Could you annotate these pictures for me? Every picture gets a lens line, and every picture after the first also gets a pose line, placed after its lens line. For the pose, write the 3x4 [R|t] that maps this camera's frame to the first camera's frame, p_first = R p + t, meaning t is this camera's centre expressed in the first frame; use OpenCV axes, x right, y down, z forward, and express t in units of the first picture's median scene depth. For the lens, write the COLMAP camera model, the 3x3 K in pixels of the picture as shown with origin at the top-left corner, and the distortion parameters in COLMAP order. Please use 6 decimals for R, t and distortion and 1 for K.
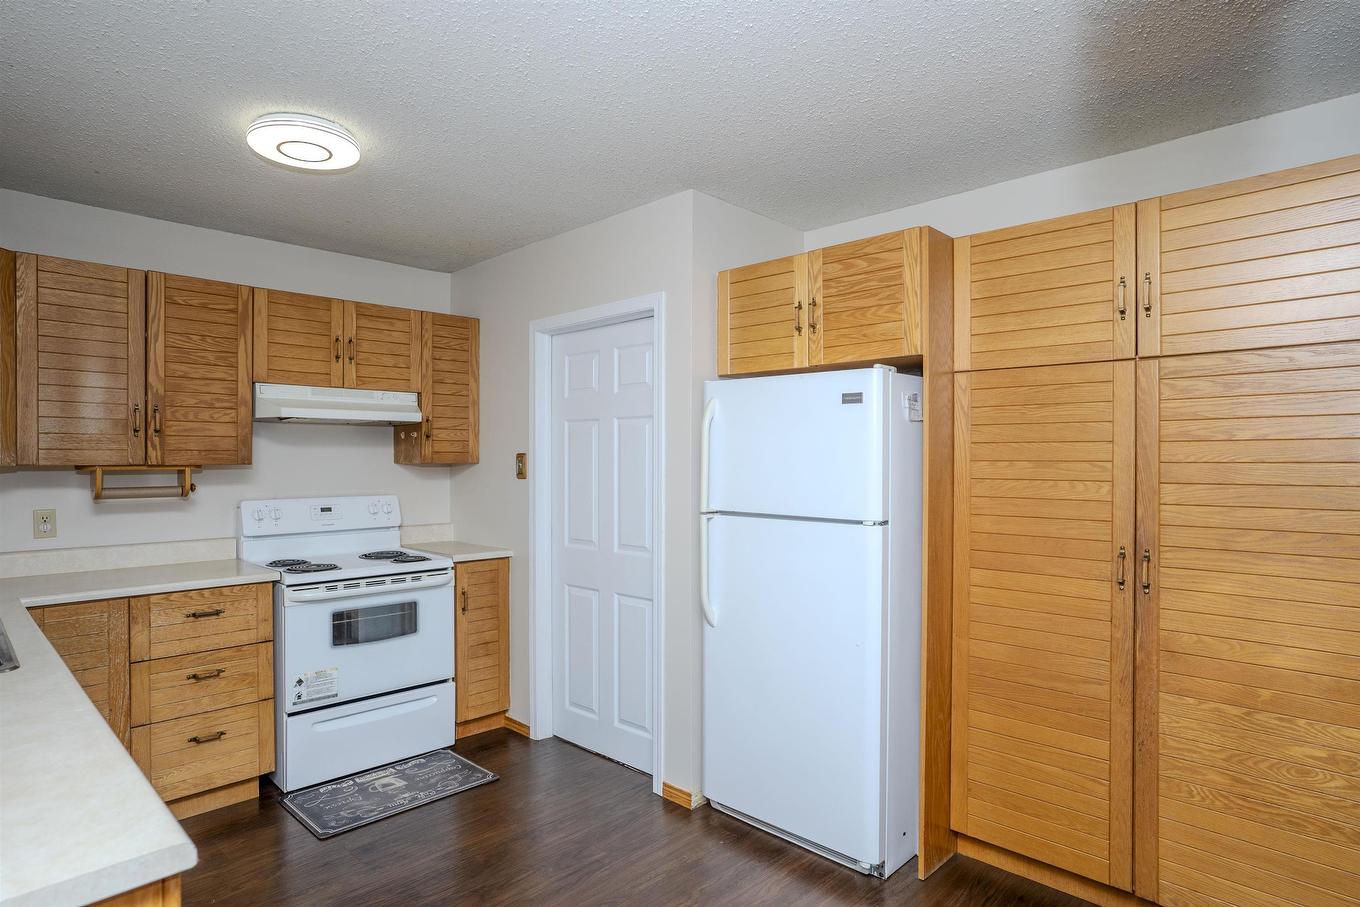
lens RADIAL K [[740.7, 0, 677.4], [0, 740.7, 458.4], [0, 0, 1]] dist [-0.080345, 0.051961]
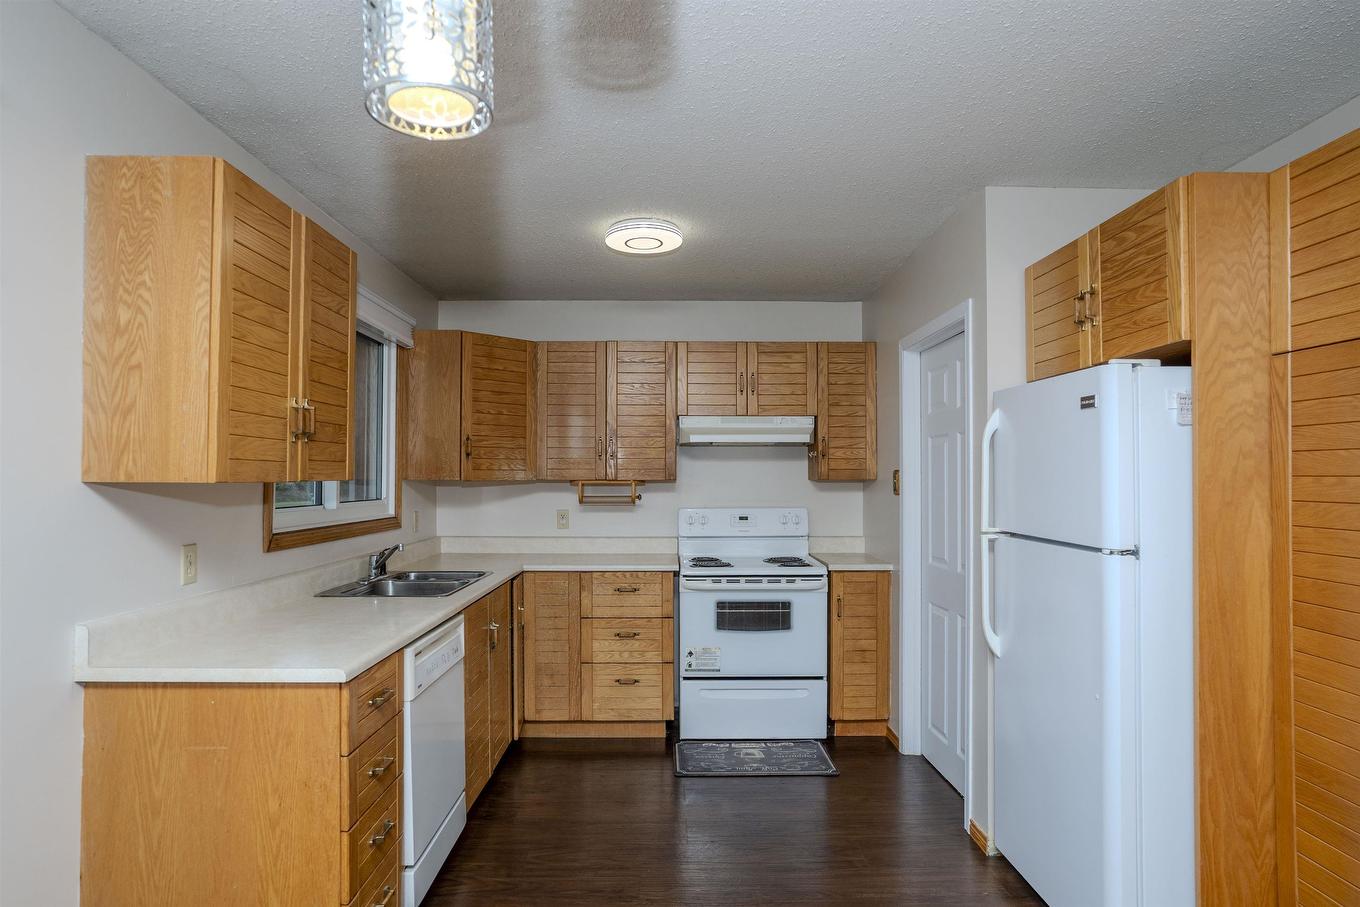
lens RADIAL K [[767.1, 0, 676.0], [0, 767.1, 460.4], [0, 0, 1]] dist [-0.081529, 0.059298]
pose [[0.707496, -0.014987, -0.706558, 0.384762], [0.000268, 0.999781, -0.020937, 0.002258], [0.706717, 0.014624, 0.707345, 0.042399]]
